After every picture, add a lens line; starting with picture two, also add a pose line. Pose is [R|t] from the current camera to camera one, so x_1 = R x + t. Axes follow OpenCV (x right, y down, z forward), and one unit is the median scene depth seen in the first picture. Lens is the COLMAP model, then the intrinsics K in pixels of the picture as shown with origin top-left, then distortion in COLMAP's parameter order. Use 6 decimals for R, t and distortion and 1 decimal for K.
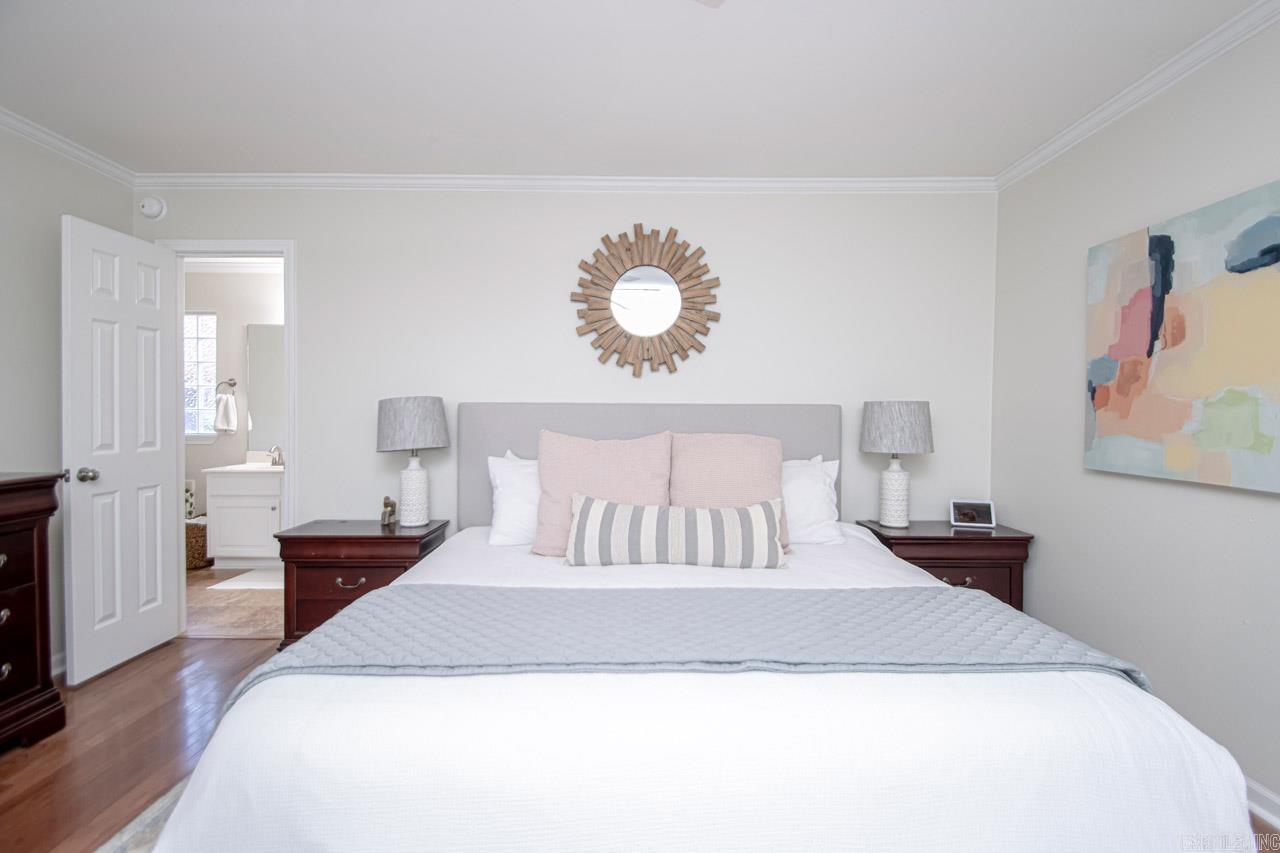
lens RADIAL K [[602.5, 0, 644.5], [0, 602.5, 424.8], [0, 0, 1]] dist [0.022377, -0.022744]
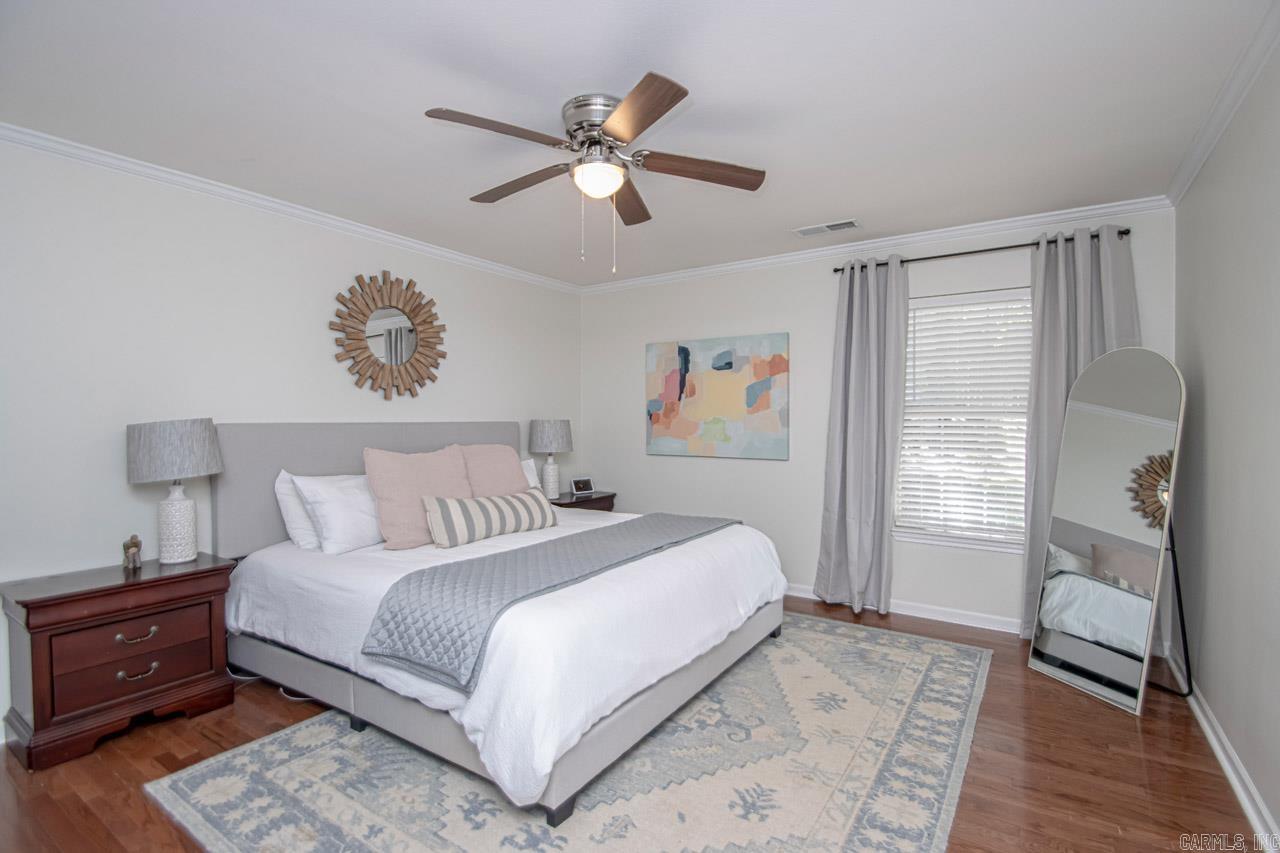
lens RADIAL K [[602.5, 0, 644.5], [0, 602.5, 424.8], [0, 0, 1]] dist [0.022377, -0.022744]
pose [[0.559551, -0.016031, 0.828641, -0.715301], [0.019830, 0.999786, 0.005952, -0.028250], [-0.828558, 0.013101, 0.559749, -0.078490]]
